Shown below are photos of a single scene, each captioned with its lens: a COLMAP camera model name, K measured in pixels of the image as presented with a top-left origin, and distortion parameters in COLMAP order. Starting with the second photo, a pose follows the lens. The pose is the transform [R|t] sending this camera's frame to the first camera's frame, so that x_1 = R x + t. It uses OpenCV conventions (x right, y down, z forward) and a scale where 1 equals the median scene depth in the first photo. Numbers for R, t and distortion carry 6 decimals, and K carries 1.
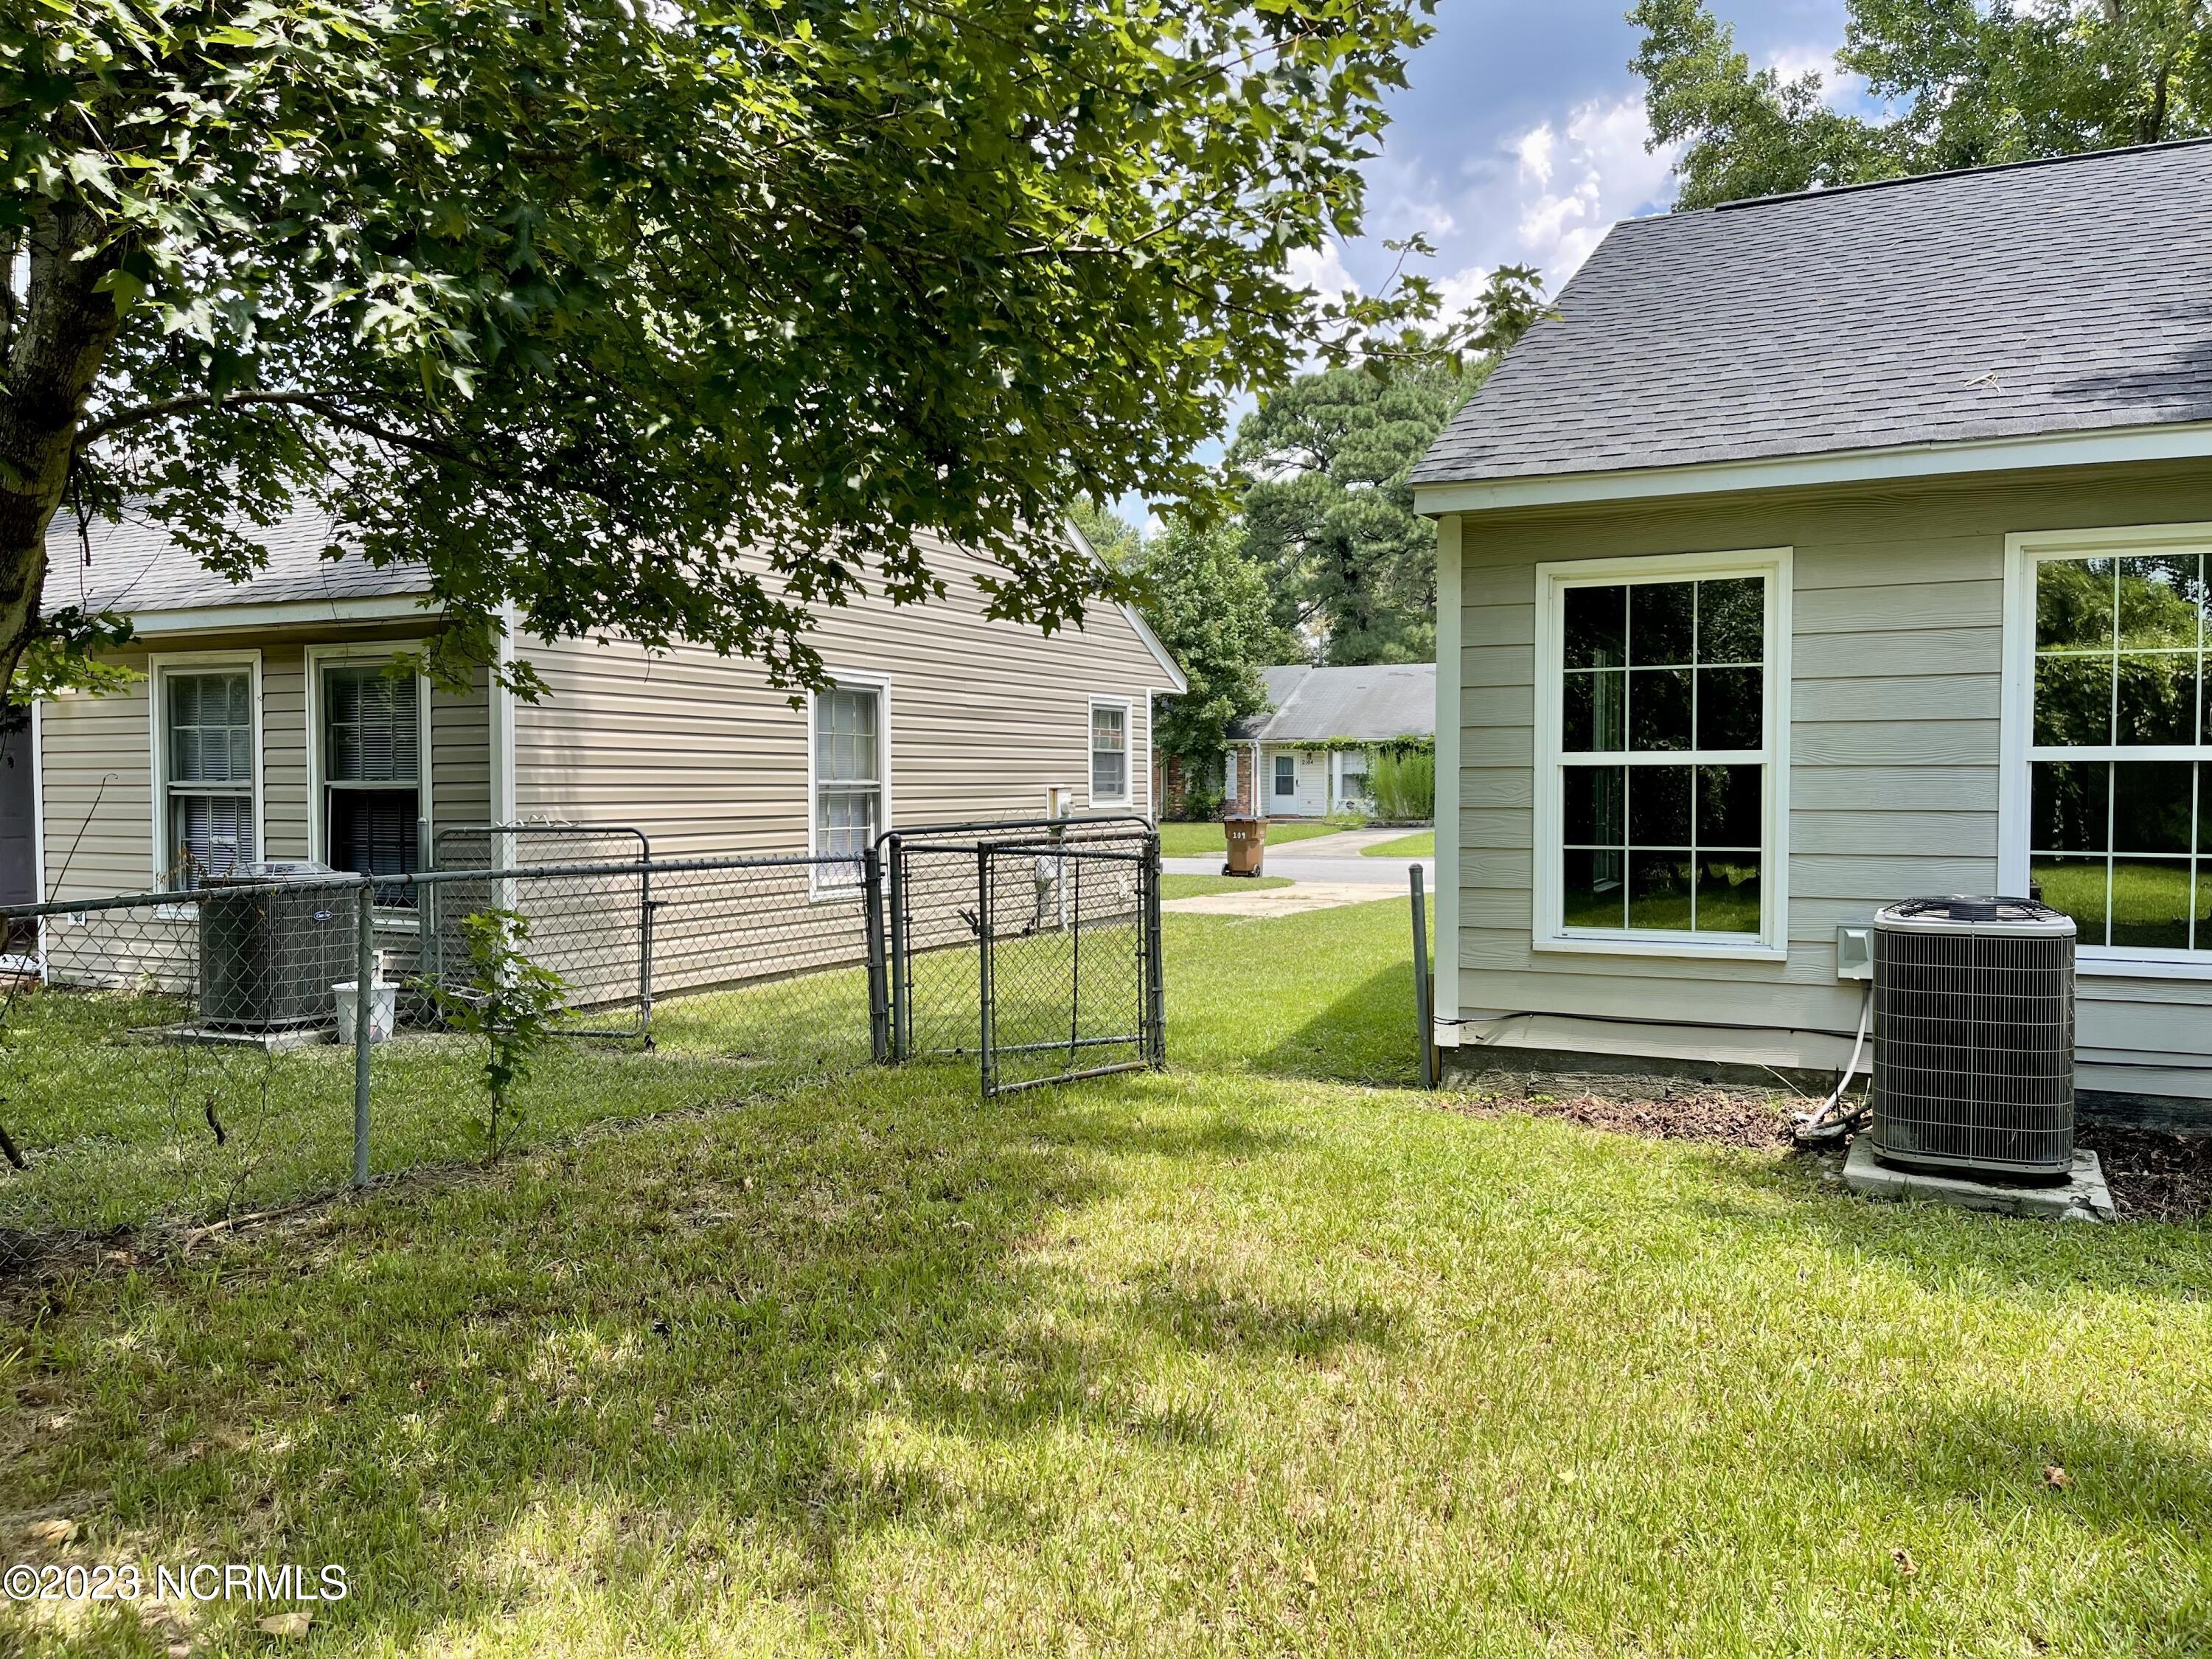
lens RADIAL K [[1673.6, 0, 1109.5], [0, 1673.6, 835.6], [0, 0, 1]] dist [0.051032, -0.047674]
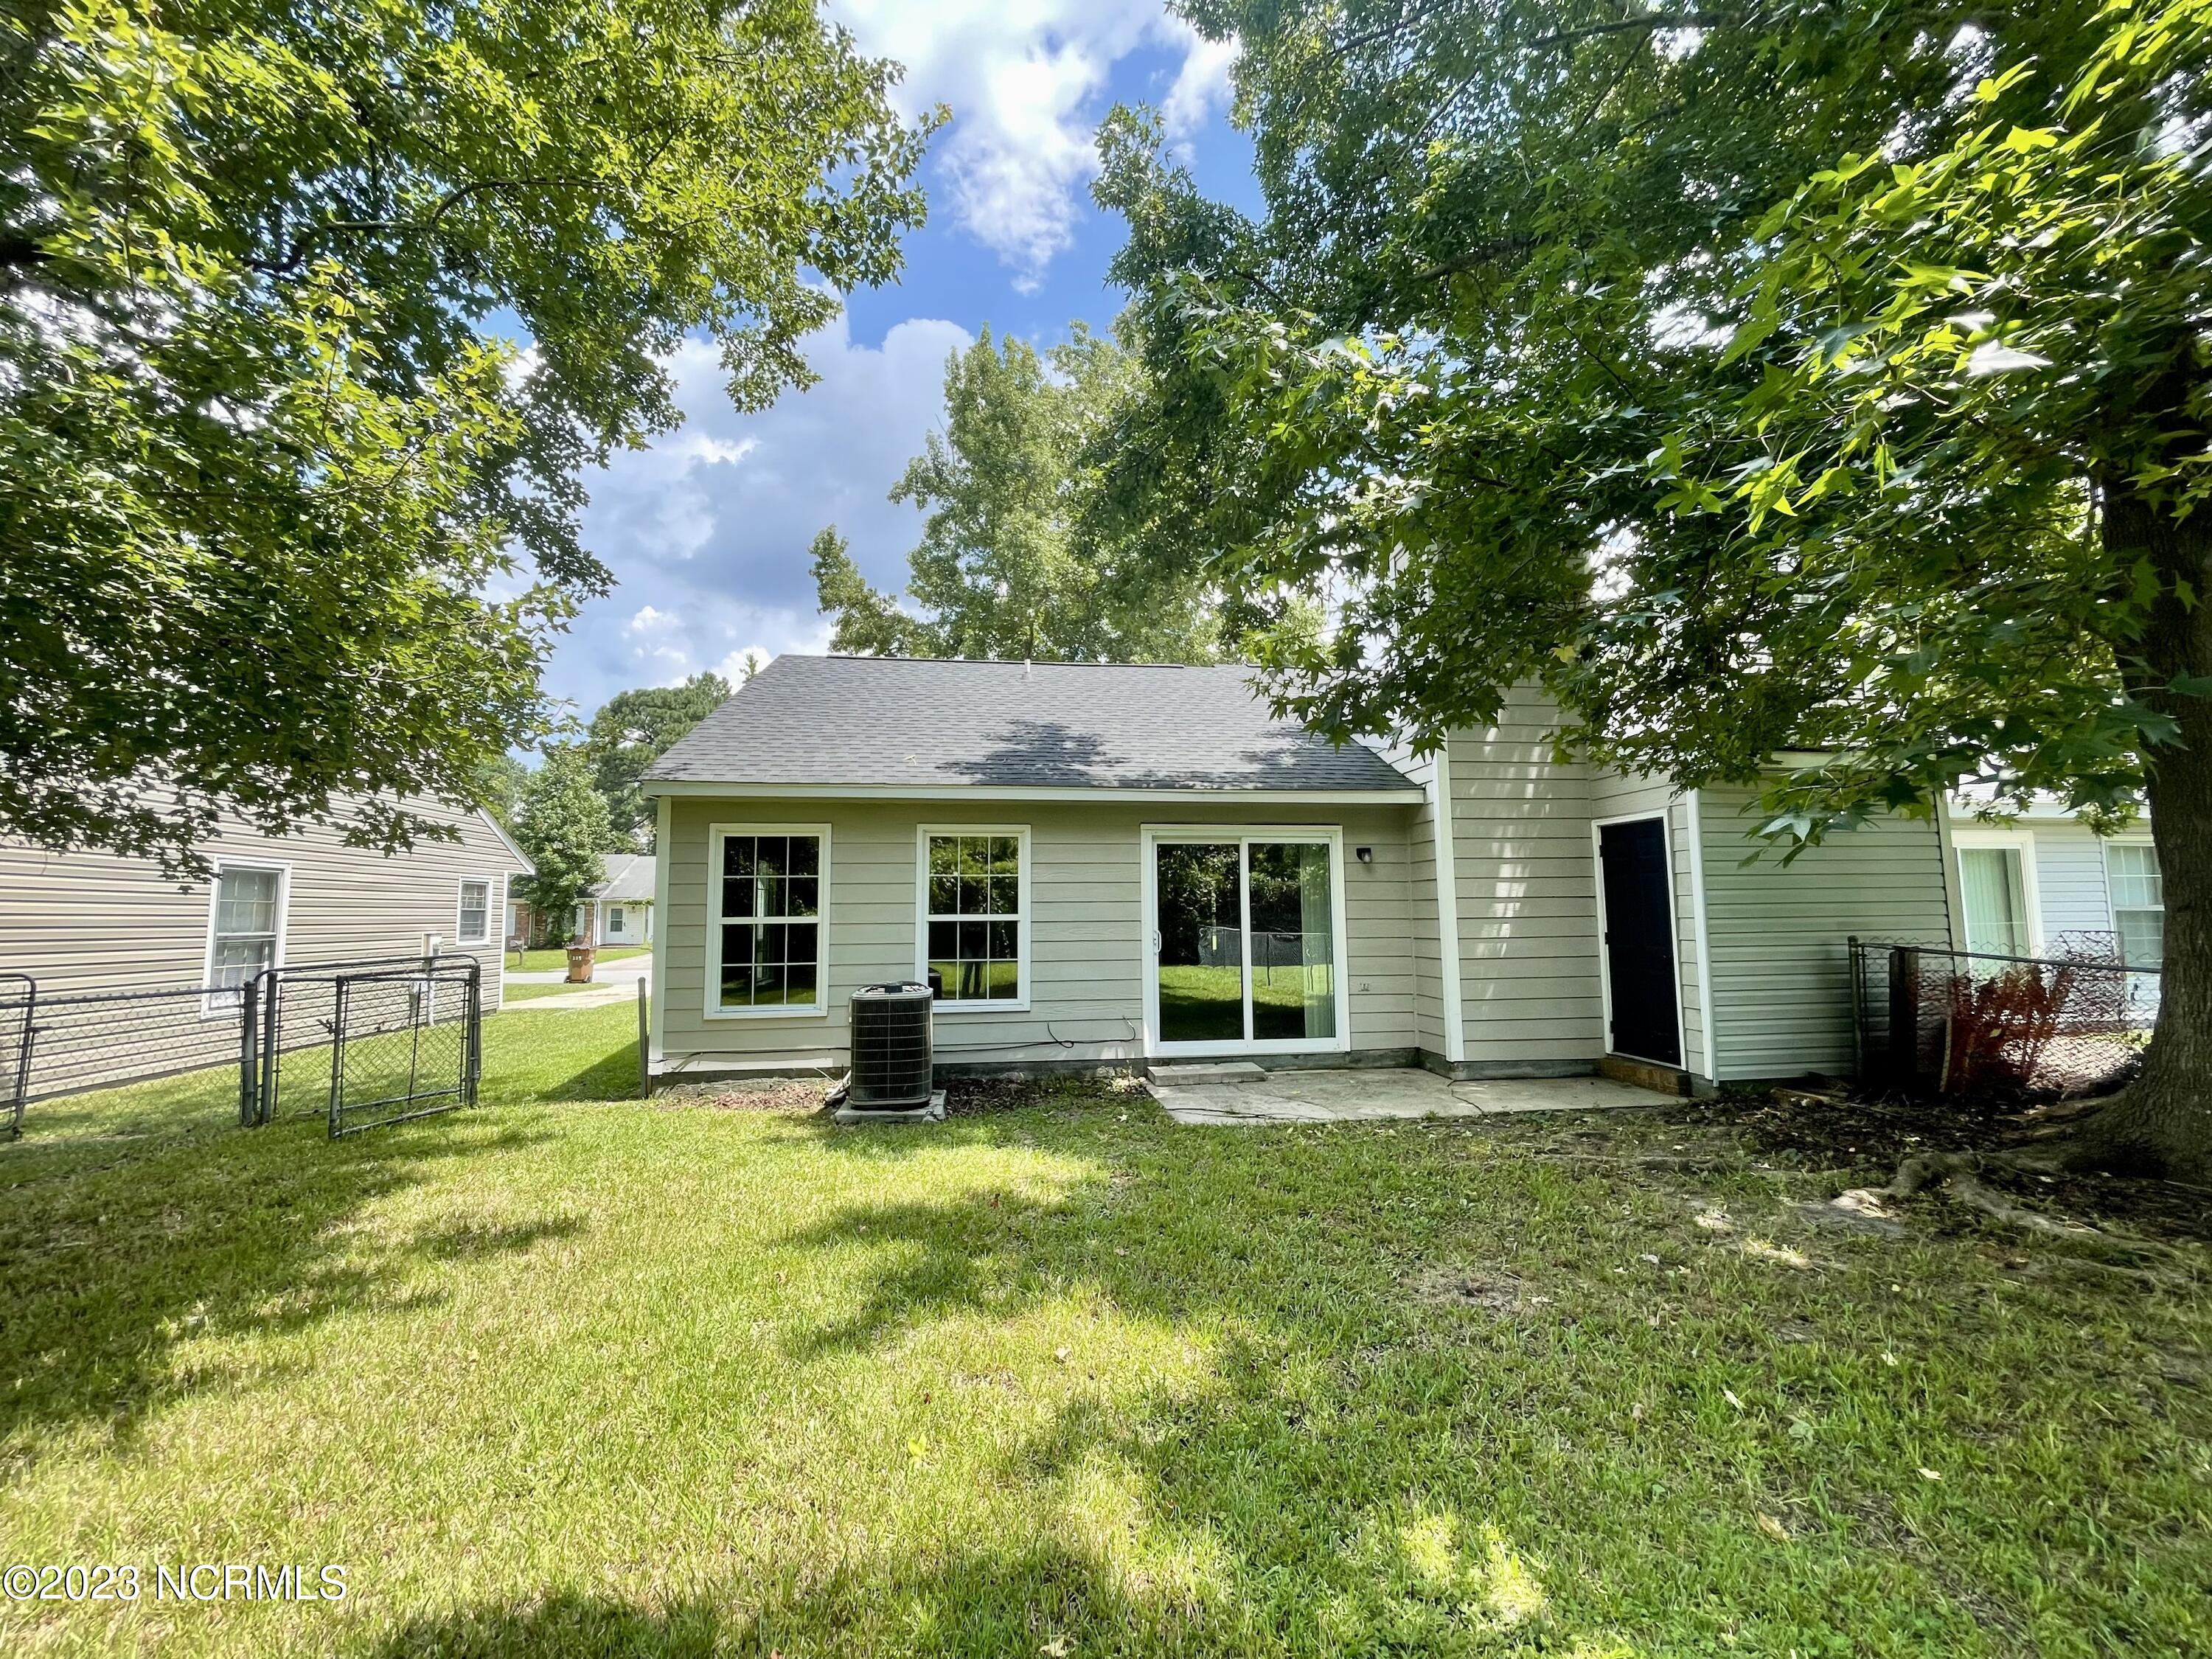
lens RADIAL K [[892.8, 0, 1110.9], [0, 892.8, 833.5], [0, 0, 1]] dist [-0.003120, 0.000490]
pose [[0.825920, 0.045058, 0.561984, 0.053752], [0.027298, 0.992436, -0.119690, -0.009802], [-0.563126, 0.114195, 0.818442, -0.152175]]
